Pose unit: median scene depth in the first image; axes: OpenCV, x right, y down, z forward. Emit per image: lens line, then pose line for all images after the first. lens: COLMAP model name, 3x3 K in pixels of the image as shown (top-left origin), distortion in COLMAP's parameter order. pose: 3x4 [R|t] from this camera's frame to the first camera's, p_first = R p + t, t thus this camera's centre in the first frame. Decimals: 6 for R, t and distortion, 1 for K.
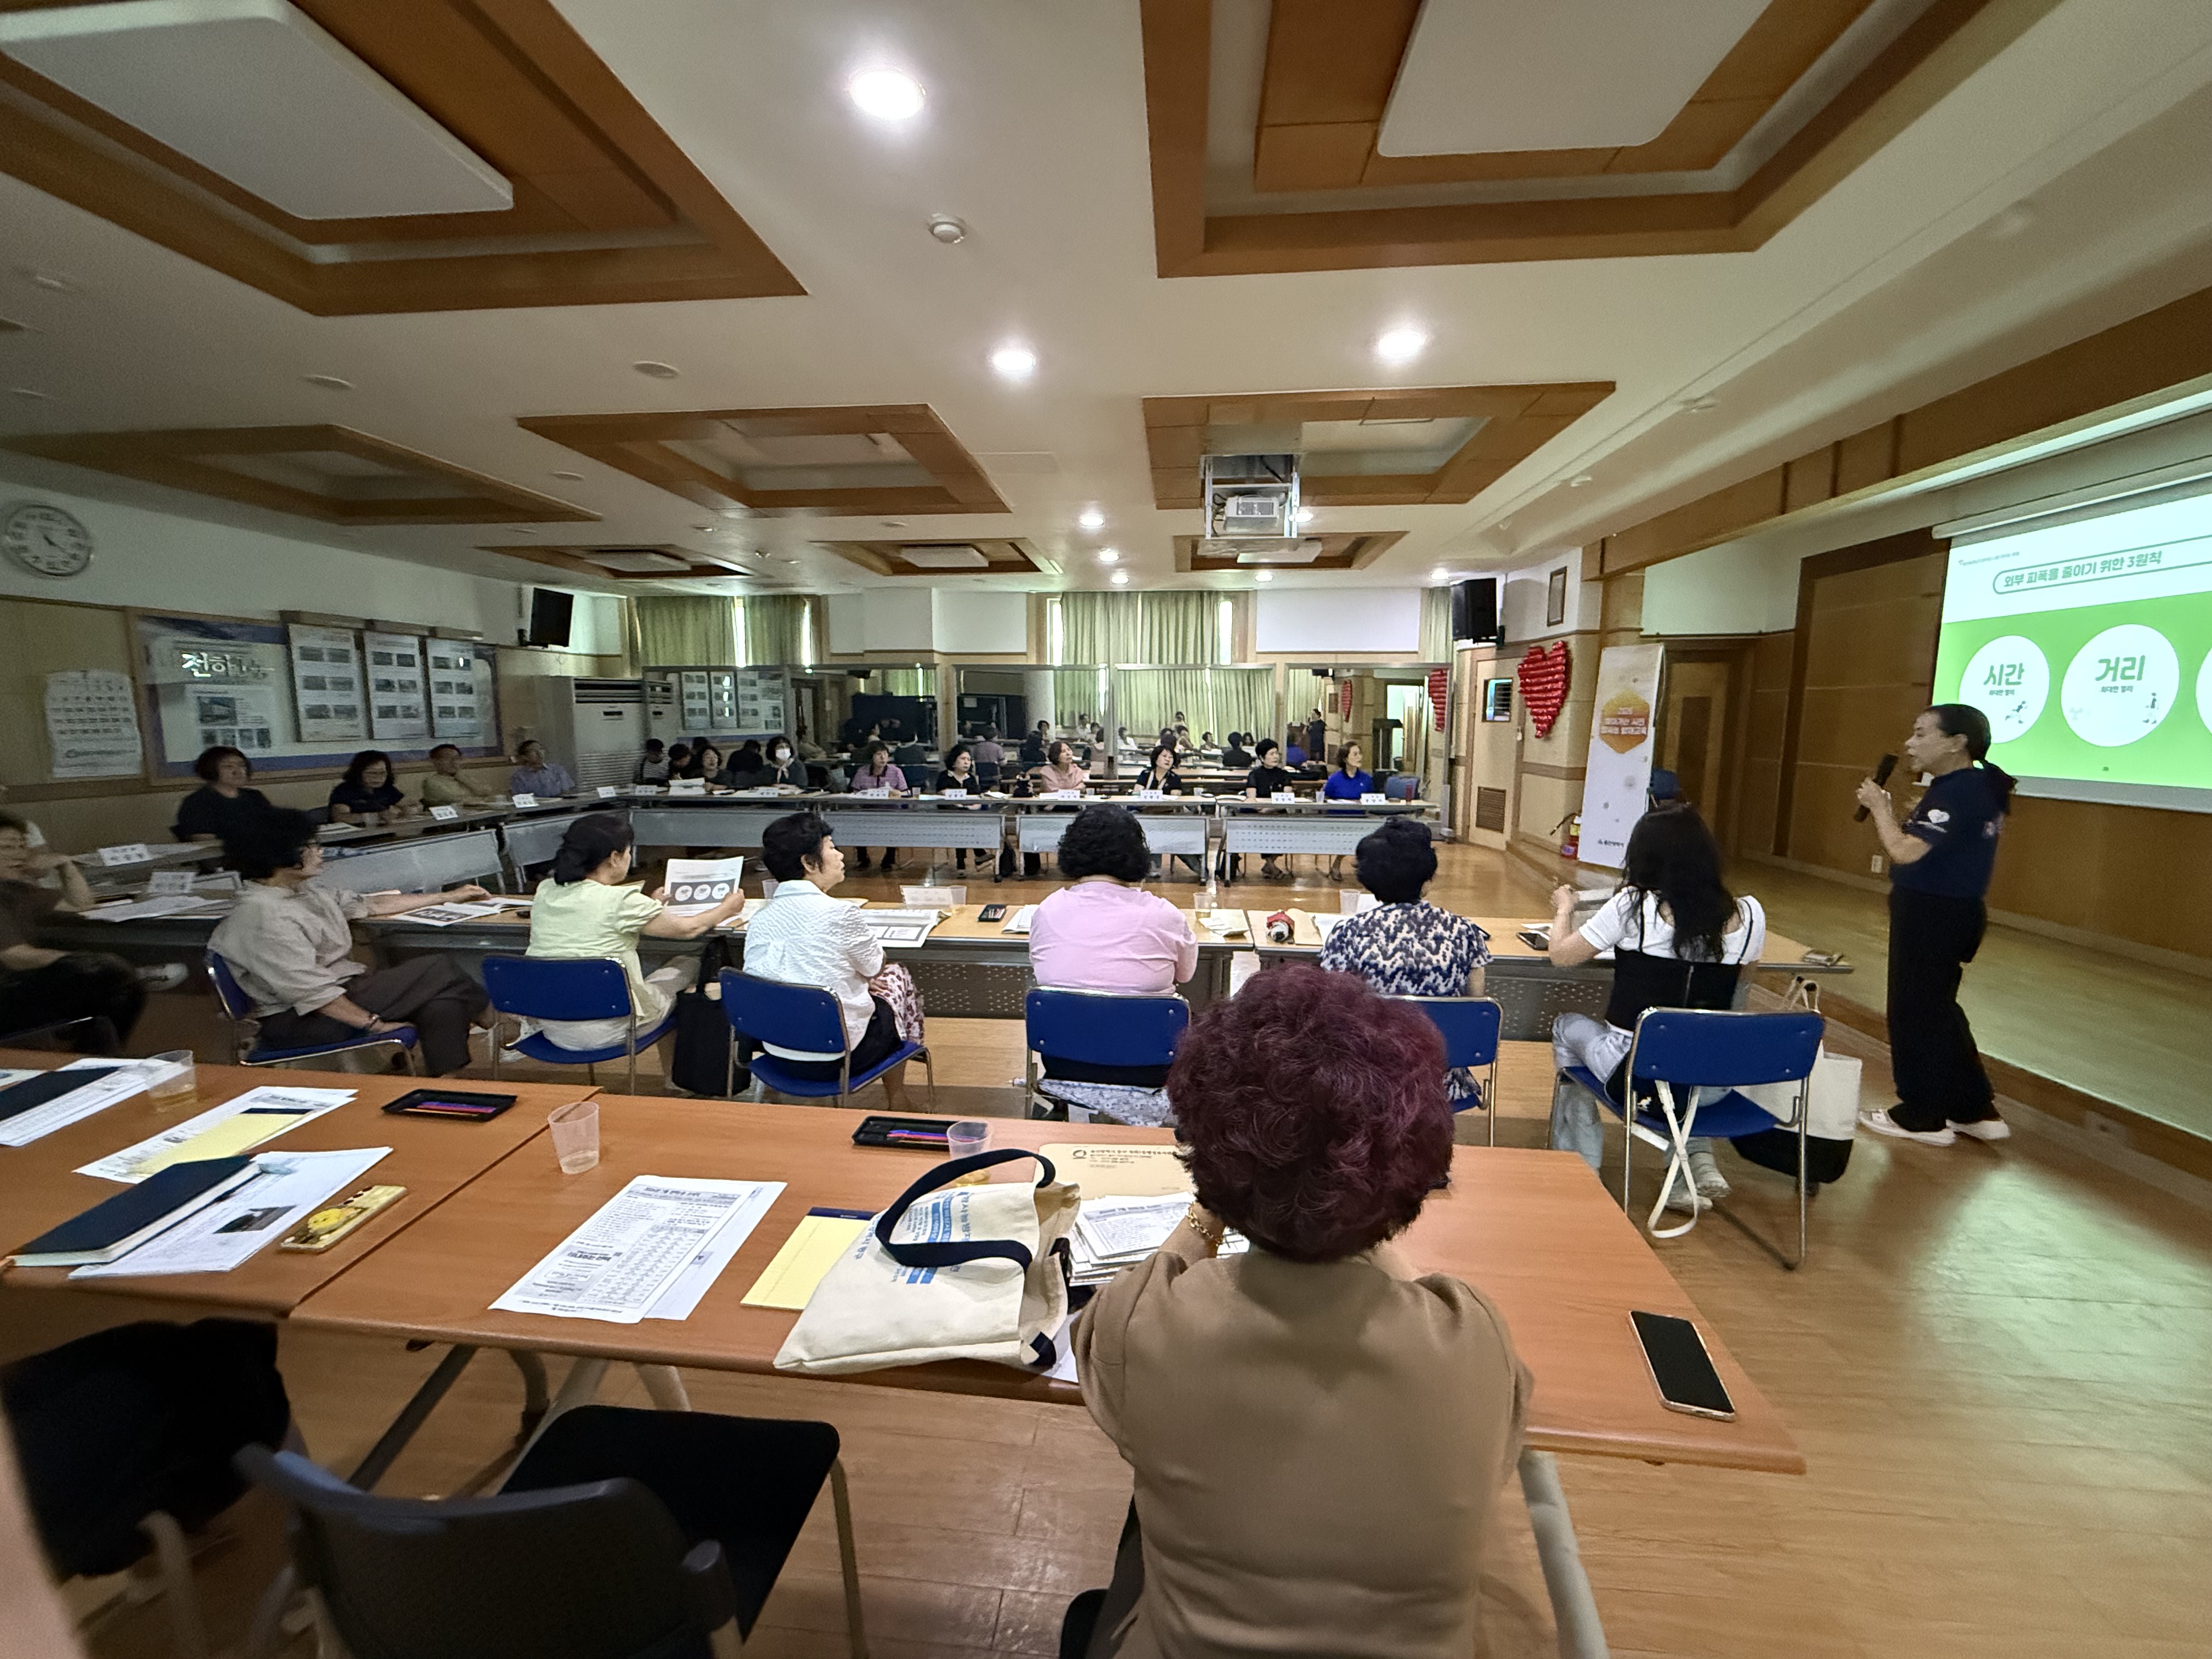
lens RADIAL K [[870.3, 0, 1106.0], [0, 870.3, 829.5], [0, 0, 1]] dist [-0.000868, -0.000698]
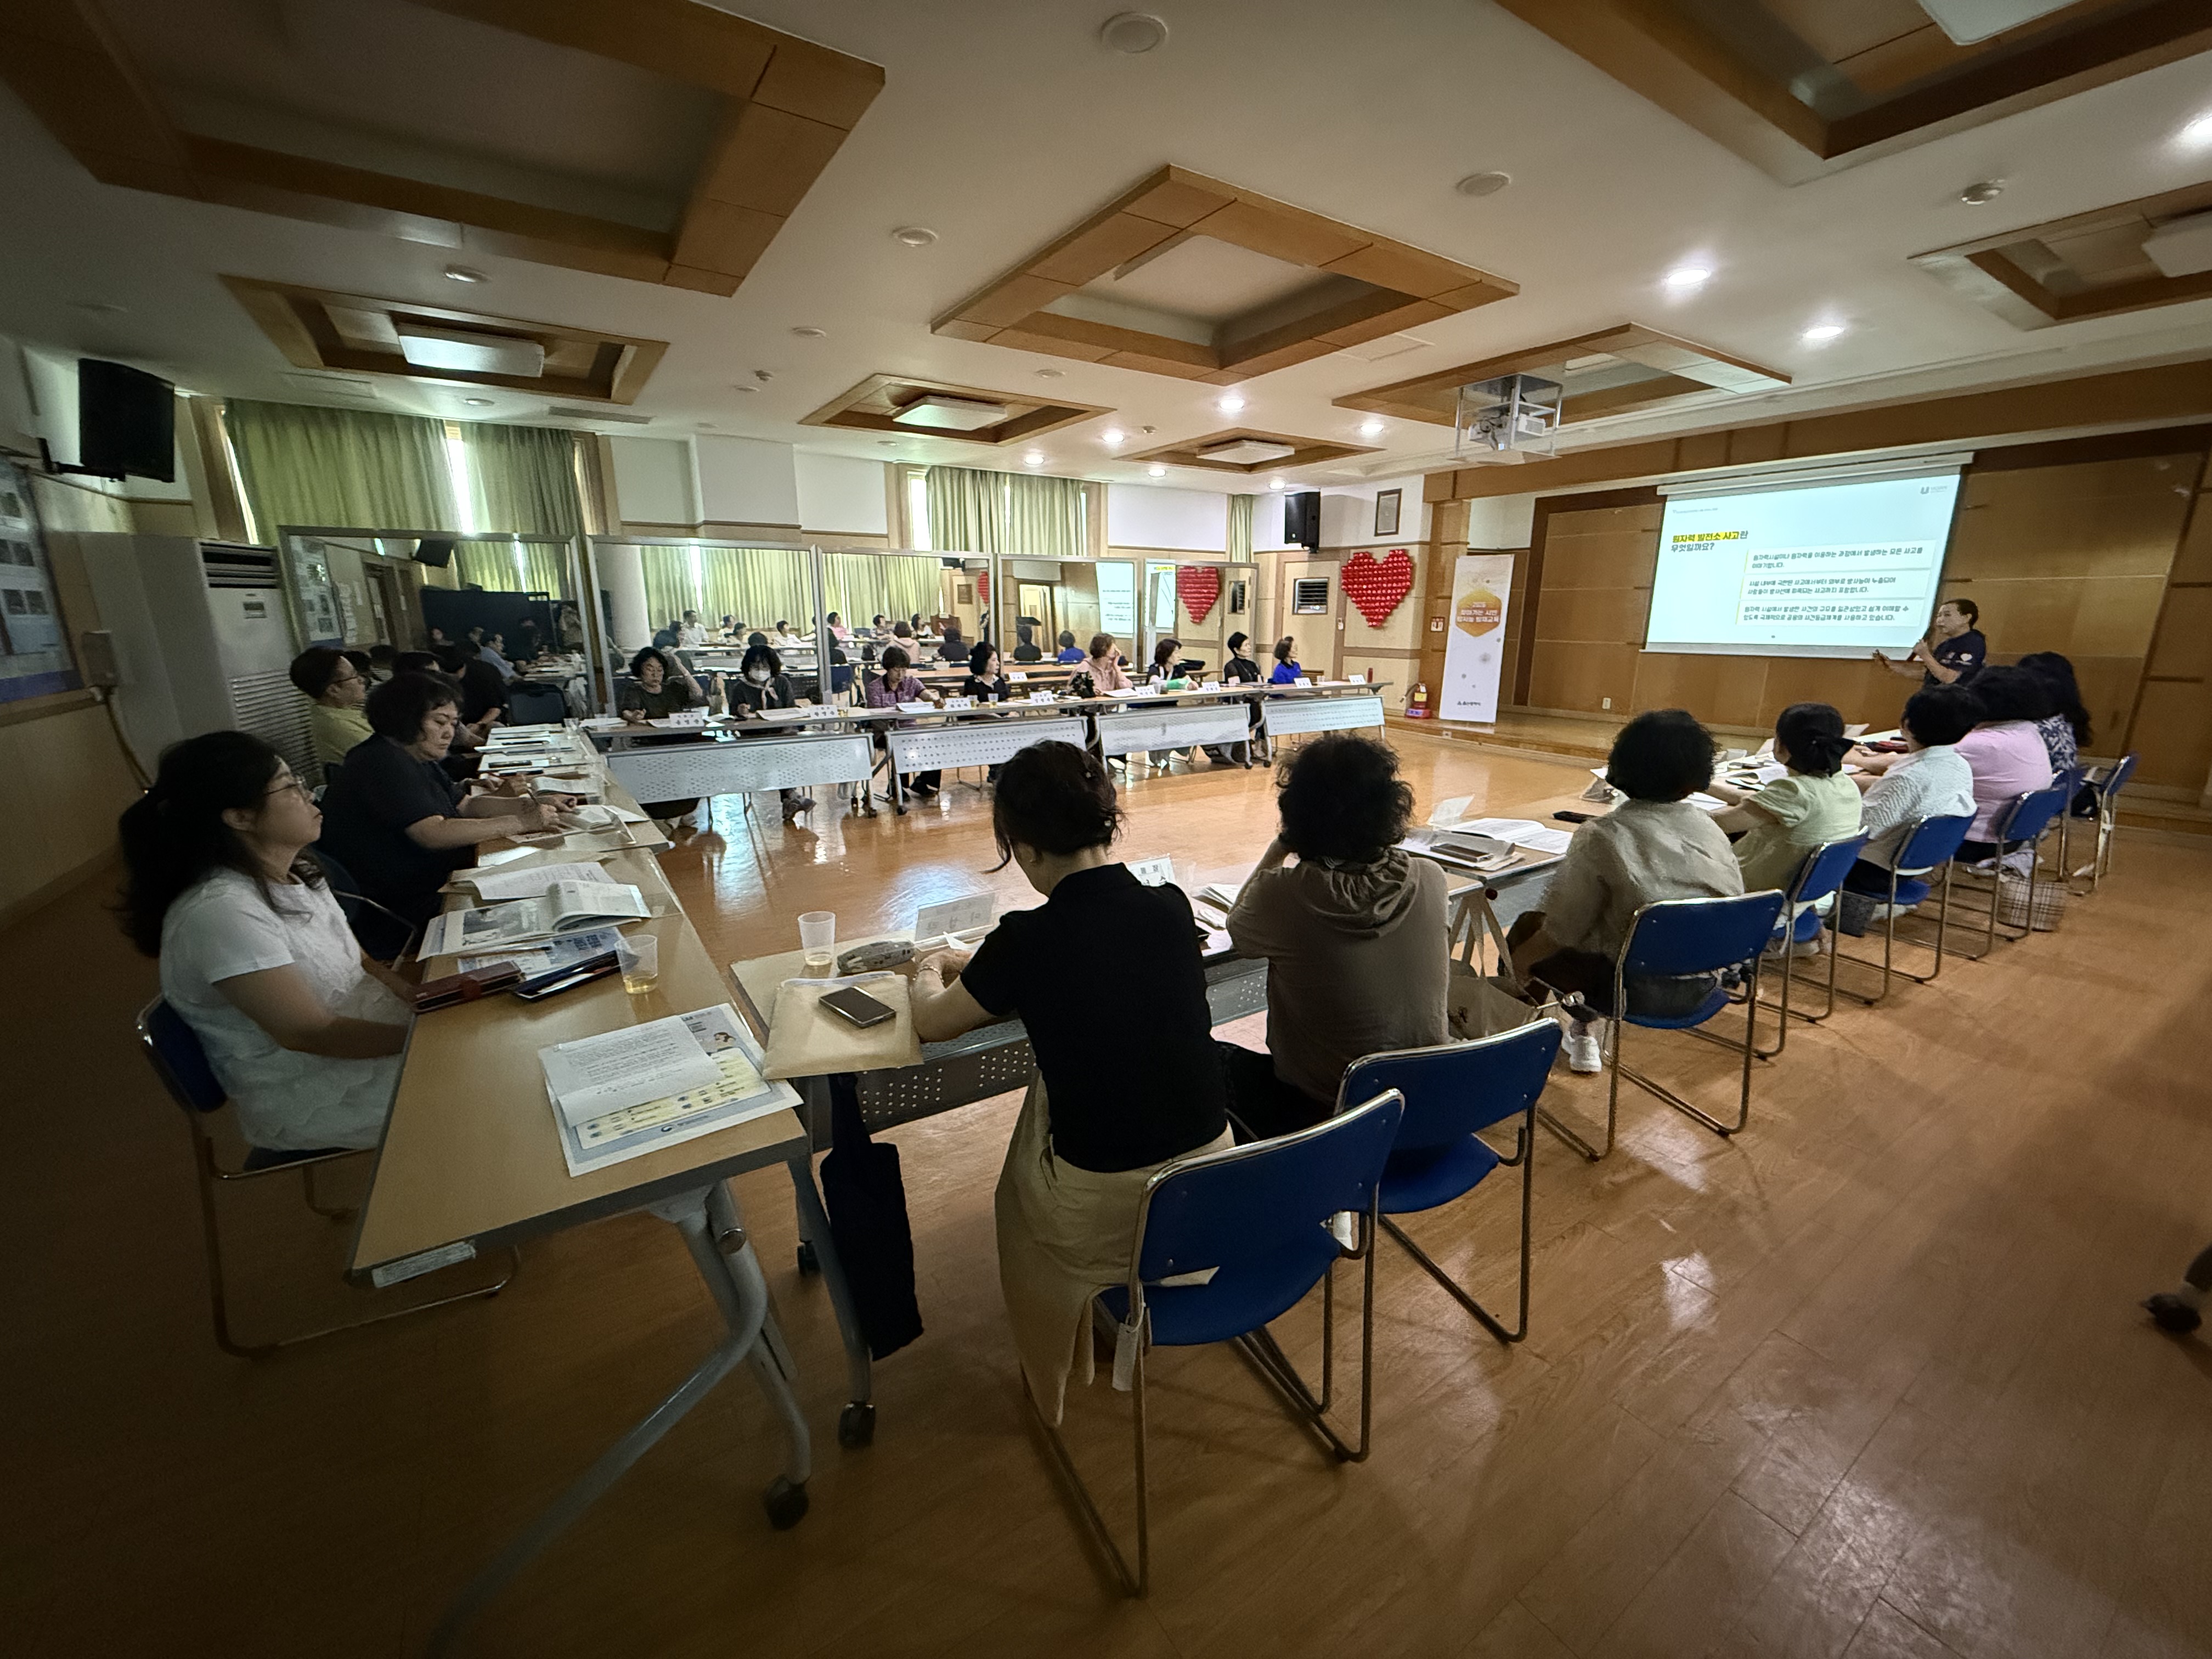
lens RADIAL K [[870.3, 0, 1106.0], [0, 870.3, 829.5], [0, 0, 1]] dist [-0.000868, -0.000698]
pose [[0.779523, -0.153540, 0.607264, -0.709624], [0.084870, 0.986441, 0.140466, -0.028826], [-0.620597, -0.057958, 0.781985, 0.265975]]
